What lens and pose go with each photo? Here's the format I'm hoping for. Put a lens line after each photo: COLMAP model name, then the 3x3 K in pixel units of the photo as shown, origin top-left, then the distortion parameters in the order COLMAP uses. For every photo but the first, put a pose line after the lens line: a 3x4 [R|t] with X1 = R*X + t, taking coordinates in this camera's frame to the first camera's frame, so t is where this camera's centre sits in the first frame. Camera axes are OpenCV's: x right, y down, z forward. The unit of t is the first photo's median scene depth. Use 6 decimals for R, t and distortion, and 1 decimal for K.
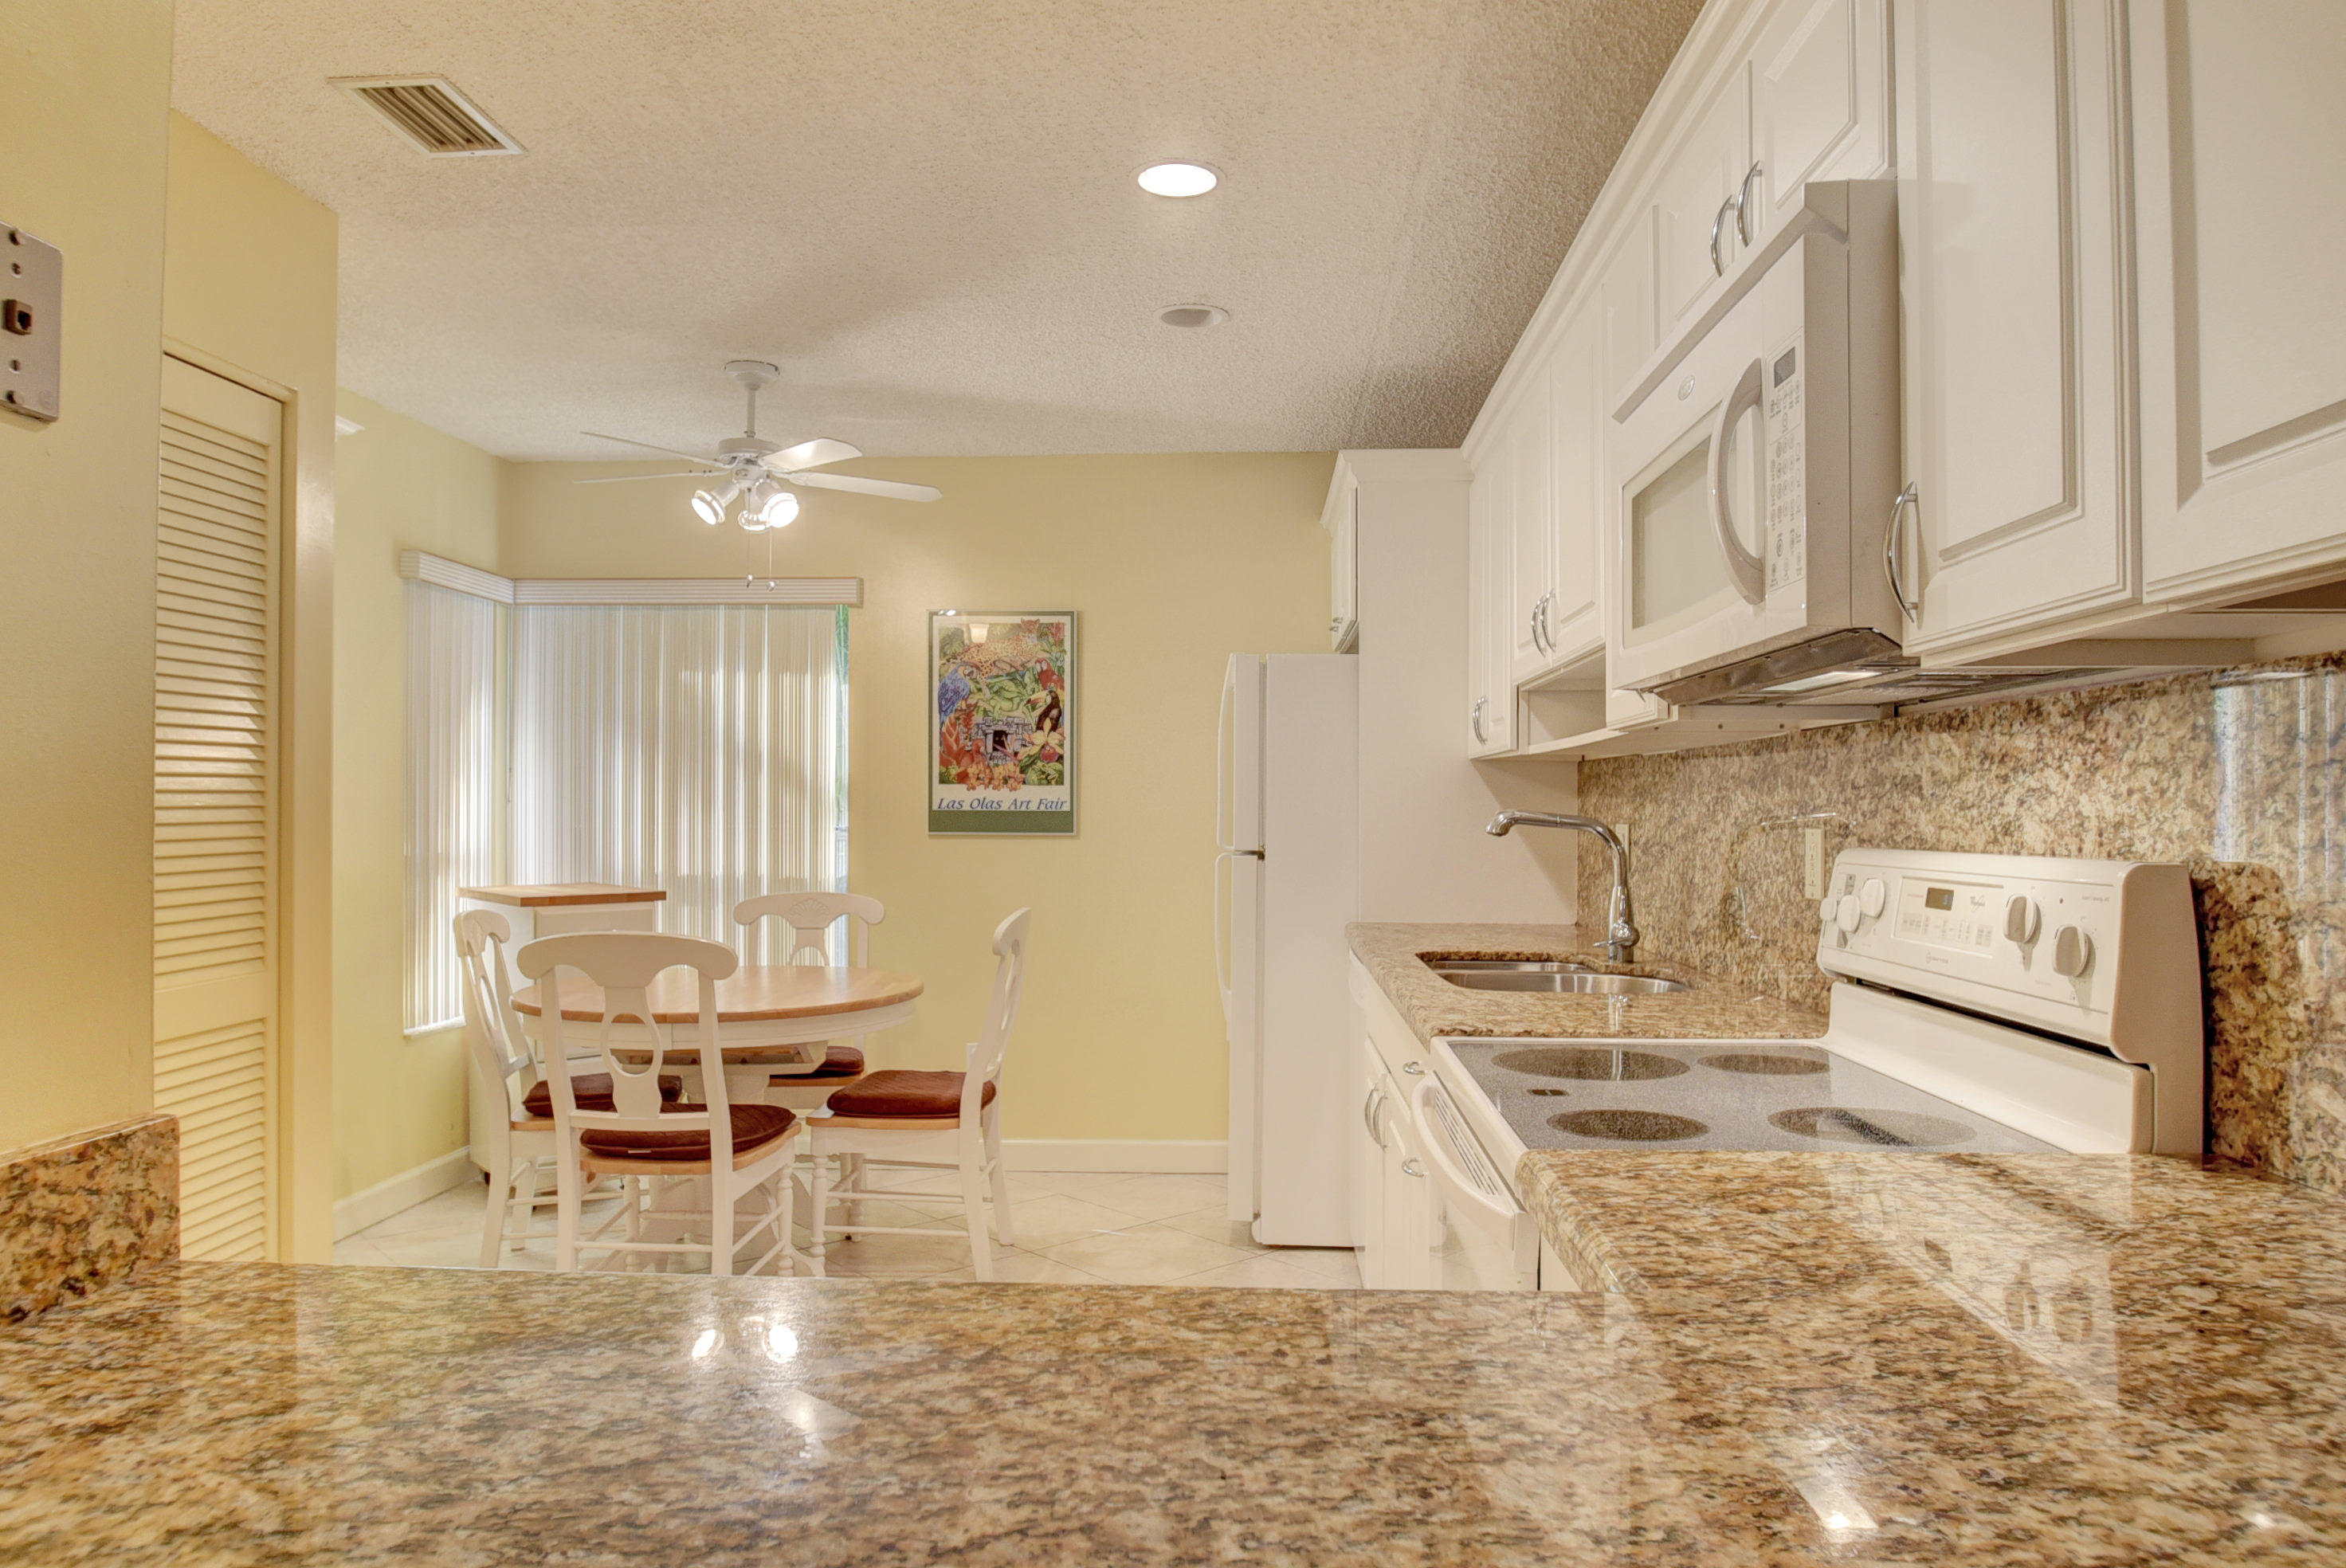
lens RADIAL K [[1514.3, 0, 1167.2], [0, 1514.3, 795.5], [0, 0, 1]] dist [-0.019438, 0.000619]
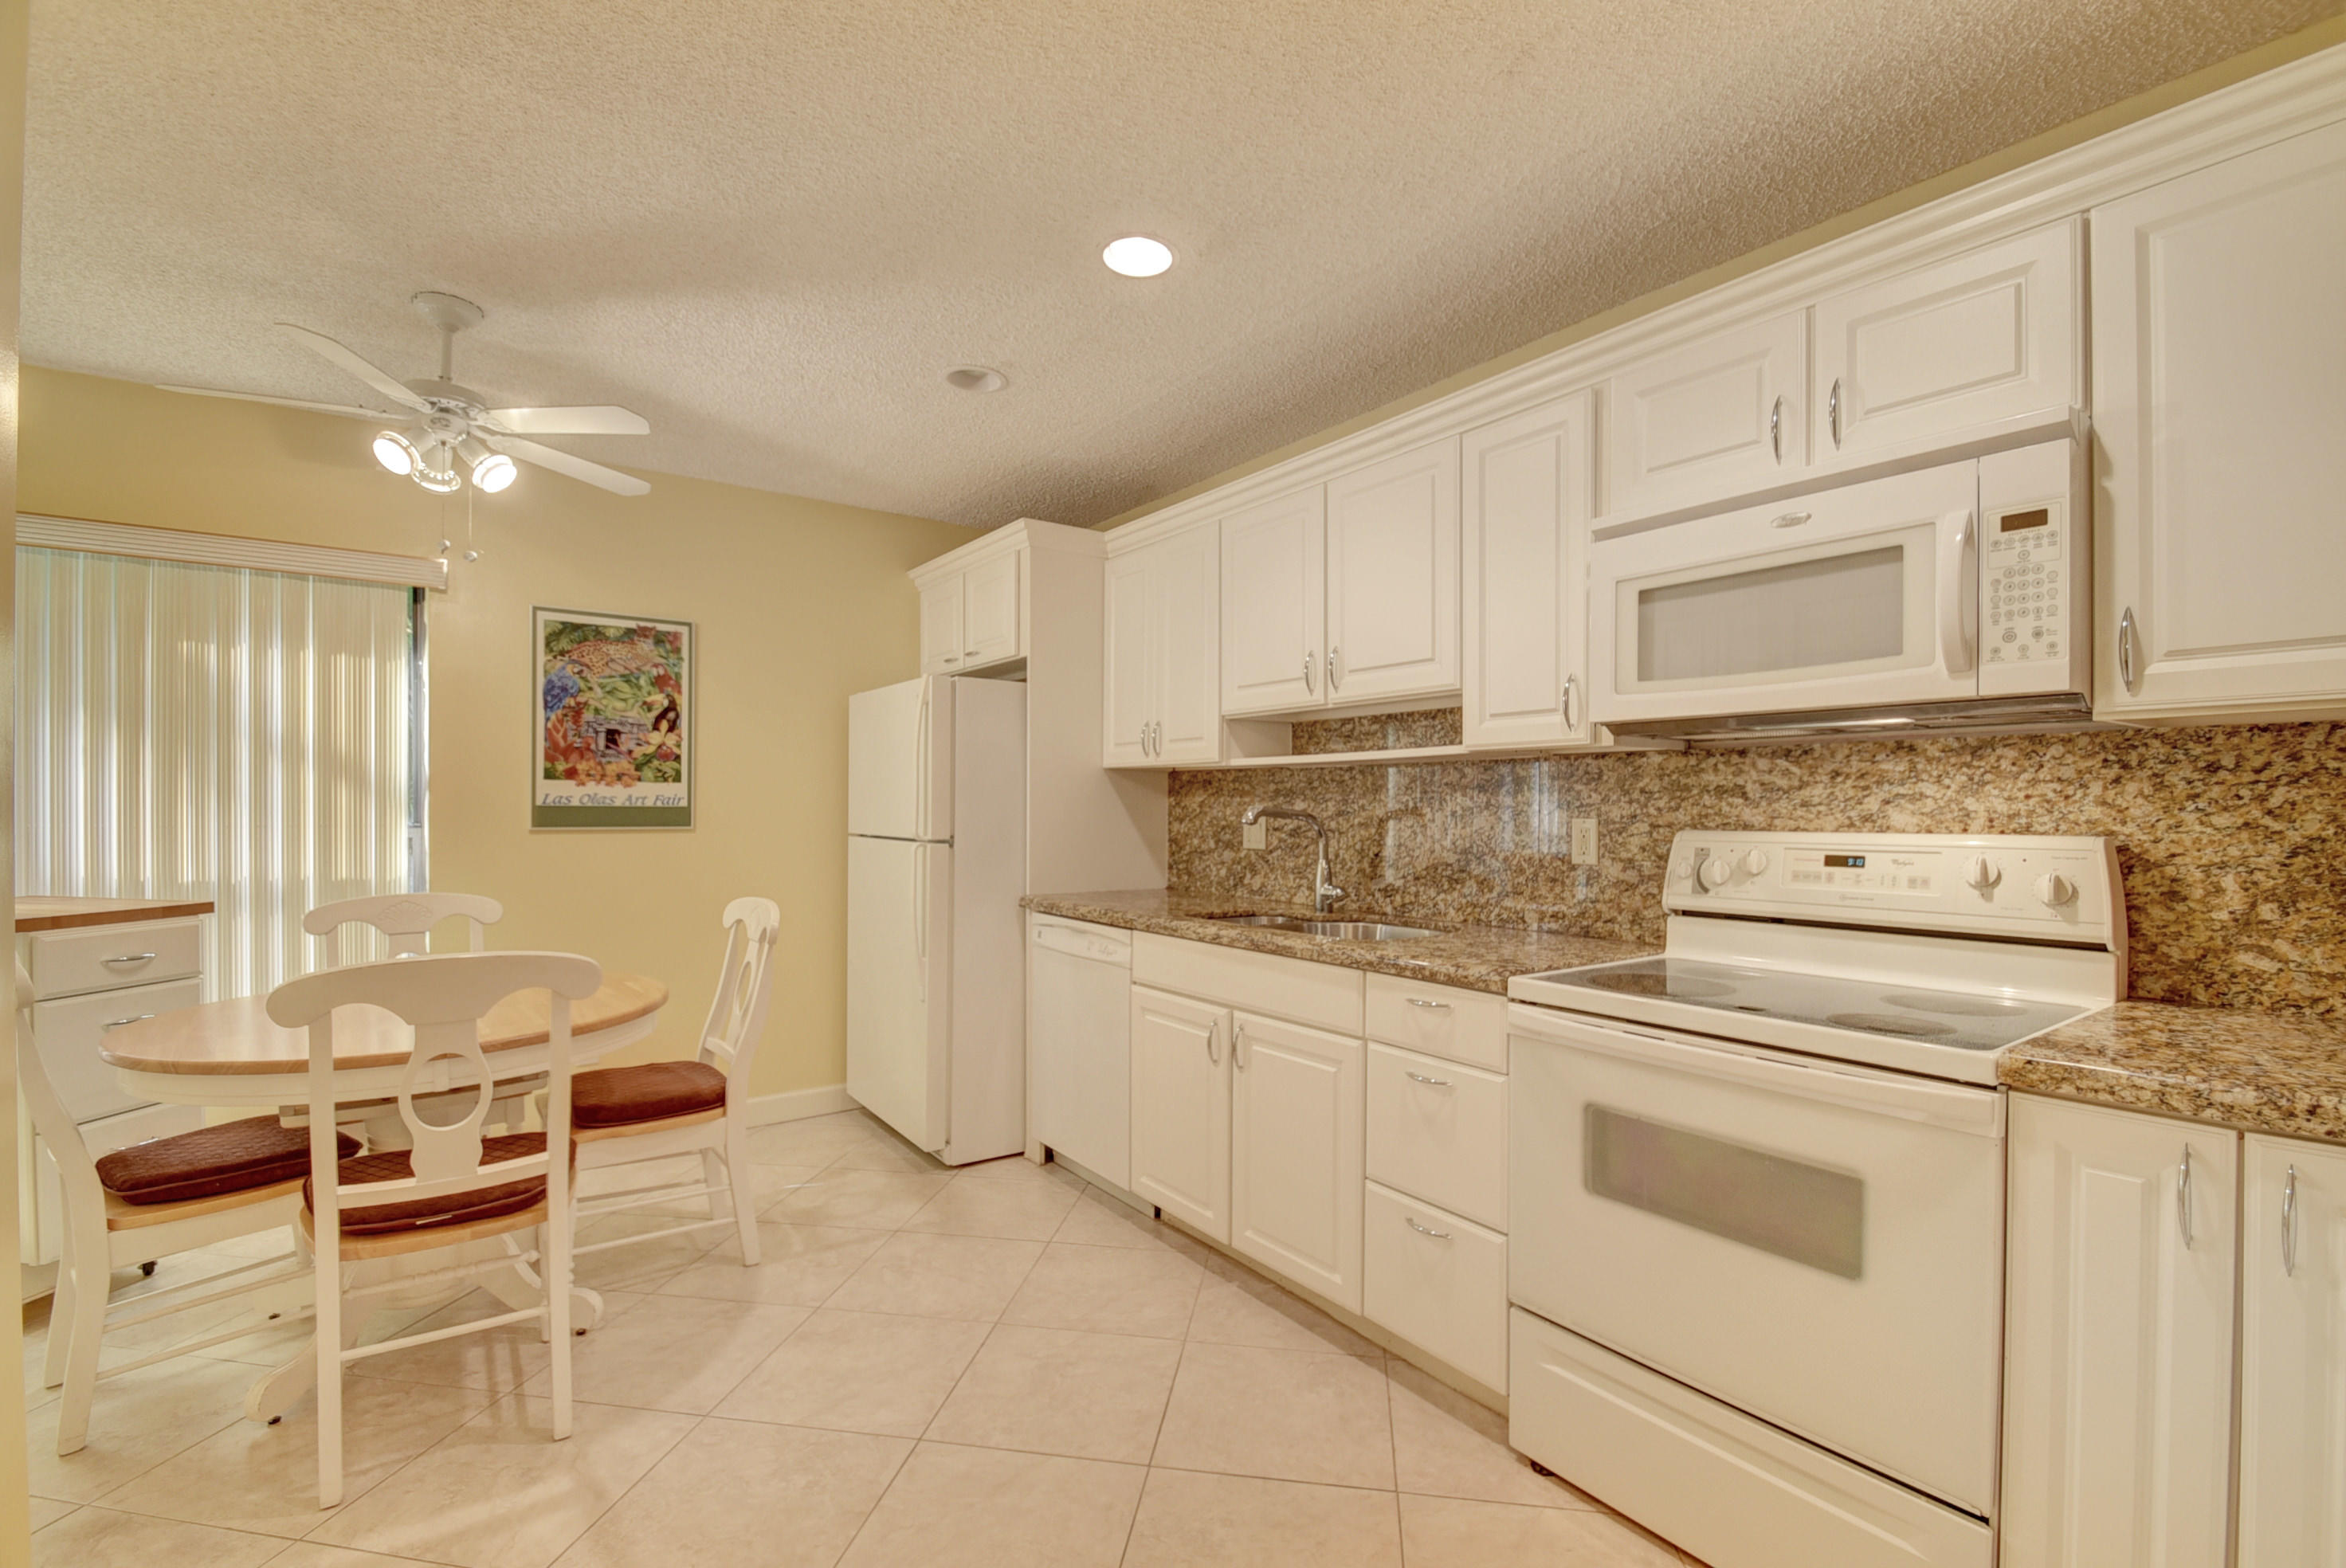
lens RADIAL K [[1032.2, 0, 1174.3], [0, 1032.2, 812.0], [0, 0, 1]] dist [0.004009, -0.007542]
pose [[0.773772, -0.002072, 0.633461, -0.320329], [-0.007409, 0.999897, 0.012320, 0.002832], [-0.633421, -0.014226, 0.773676, 0.251873]]
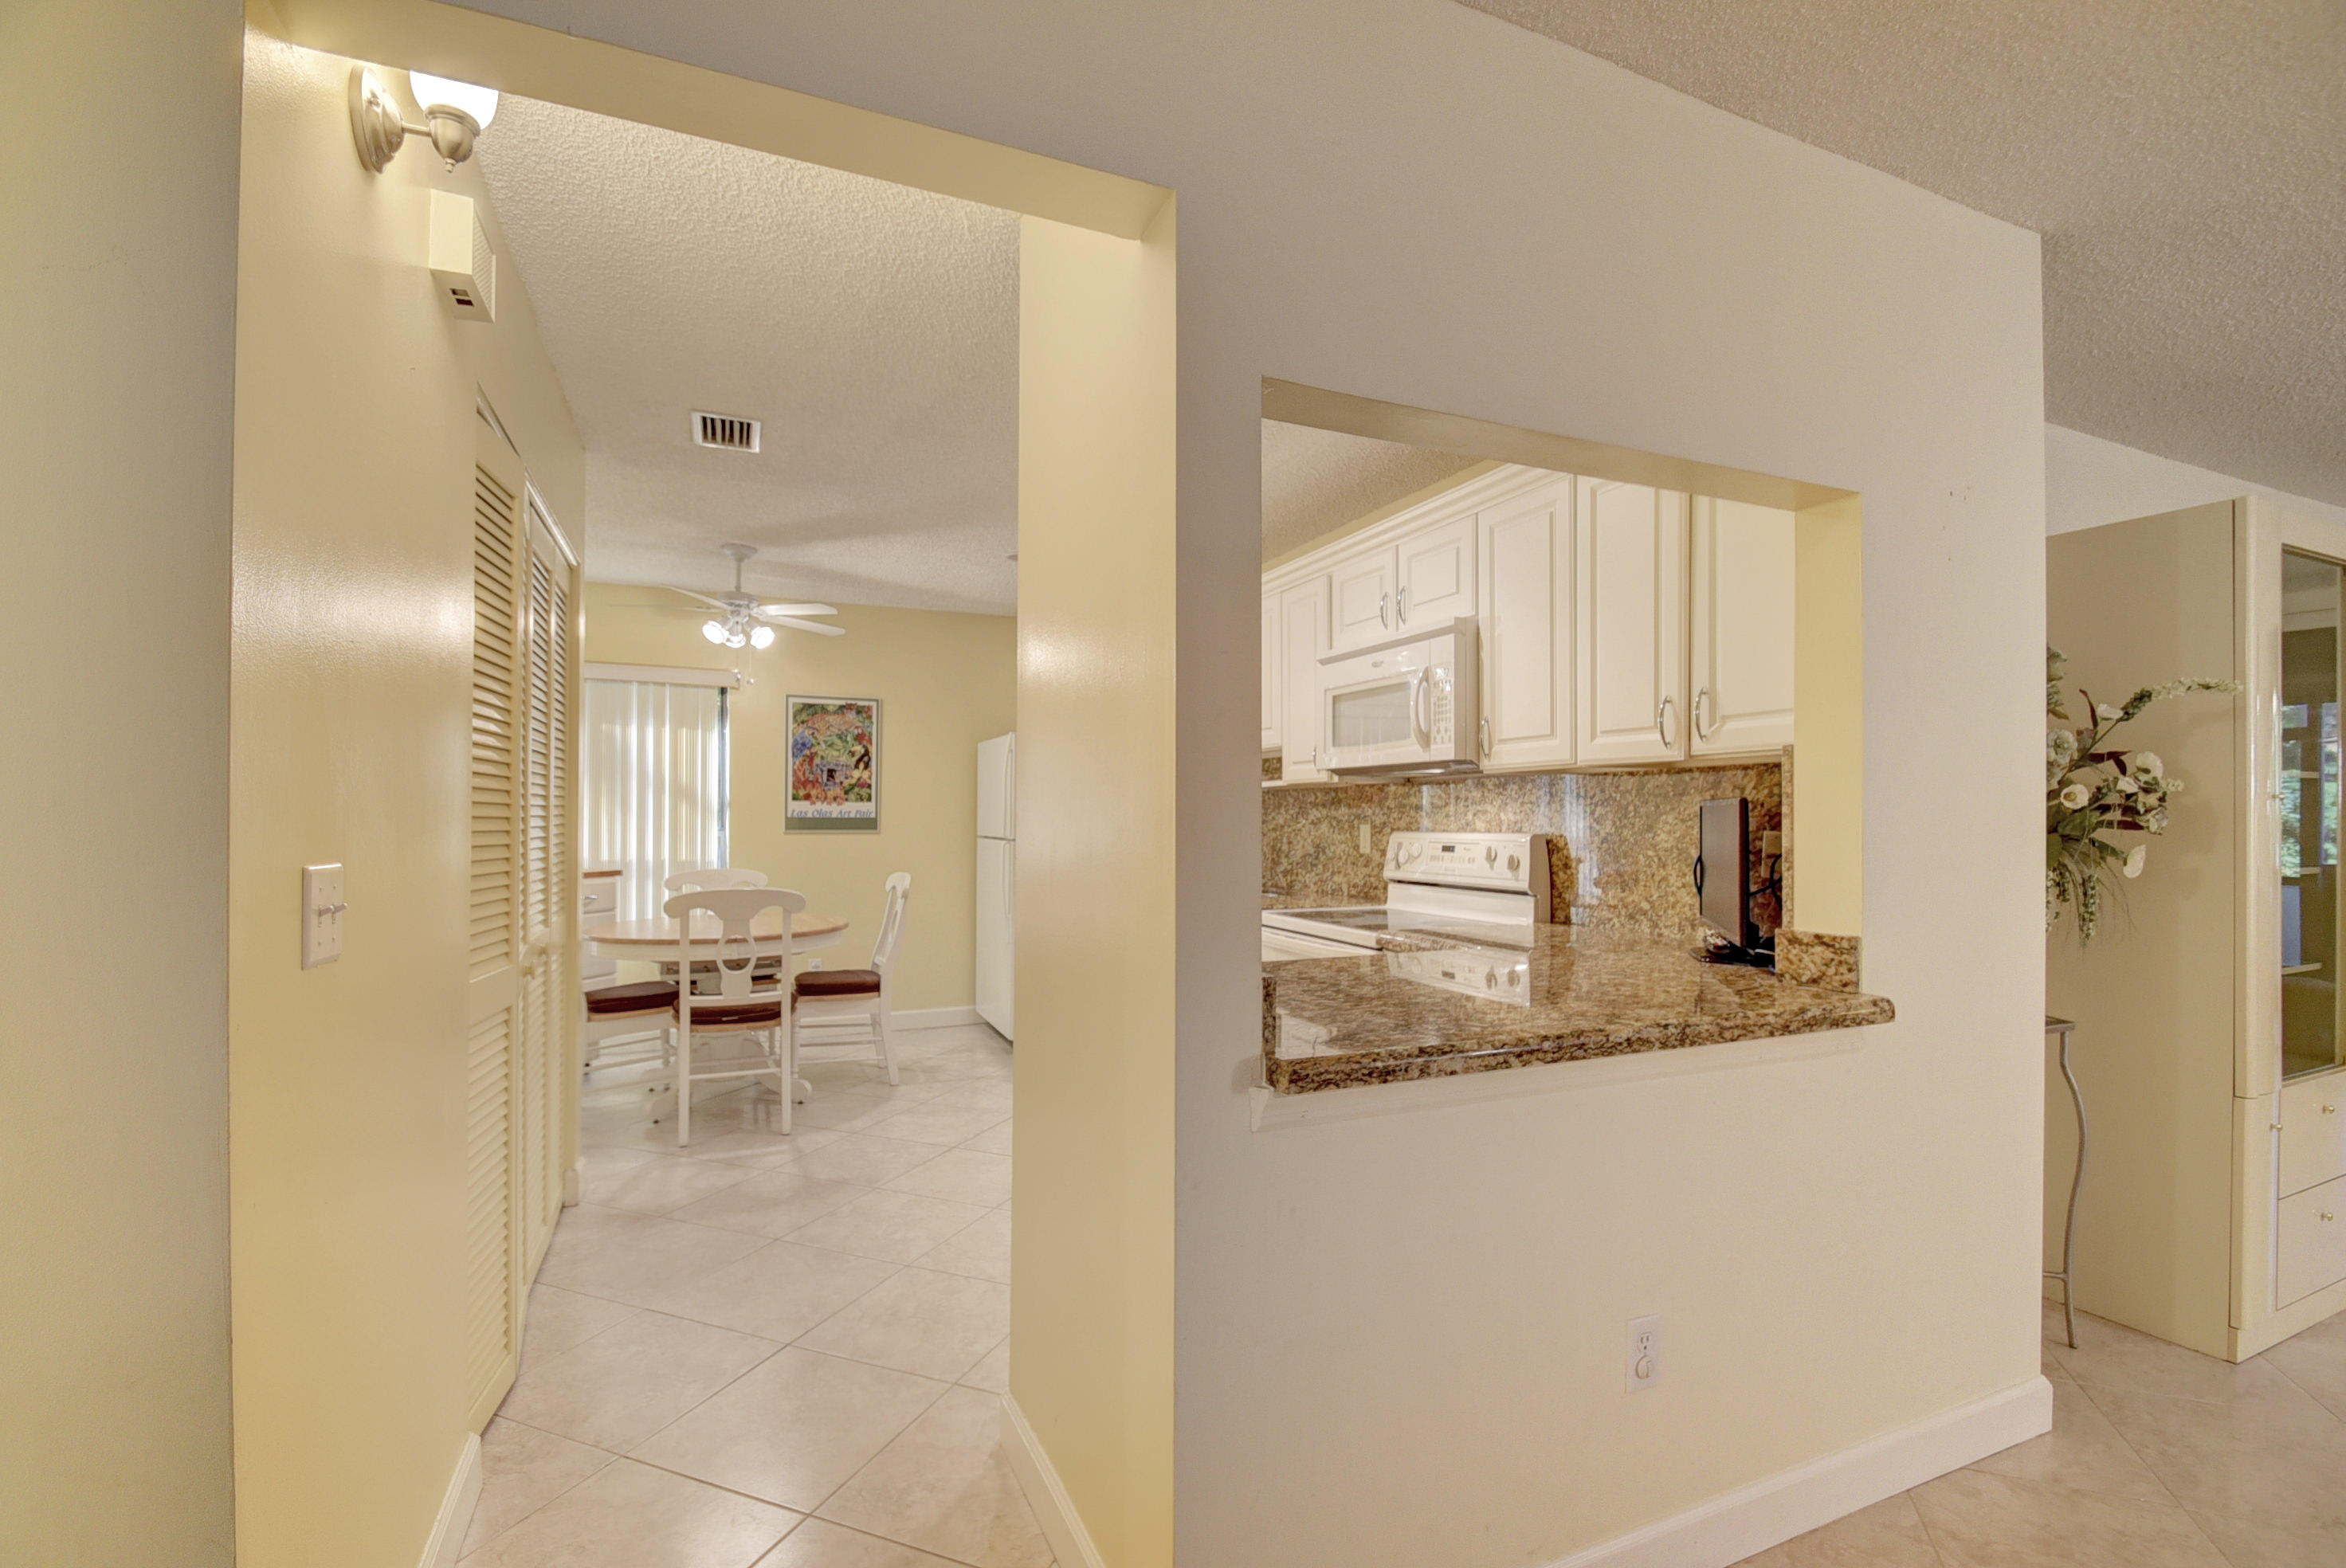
lens RADIAL K [[1032.2, 0, 1173.9], [0, 1032.2, 807.0], [0, 0, 1]] dist [0.004009, -0.007542]
pose [[0.891364, 0.005756, 0.453252, -0.352352], [-0.005651, 0.999983, -0.001585, -0.001828], [-0.453254, -0.001148, 0.891381, -0.212350]]
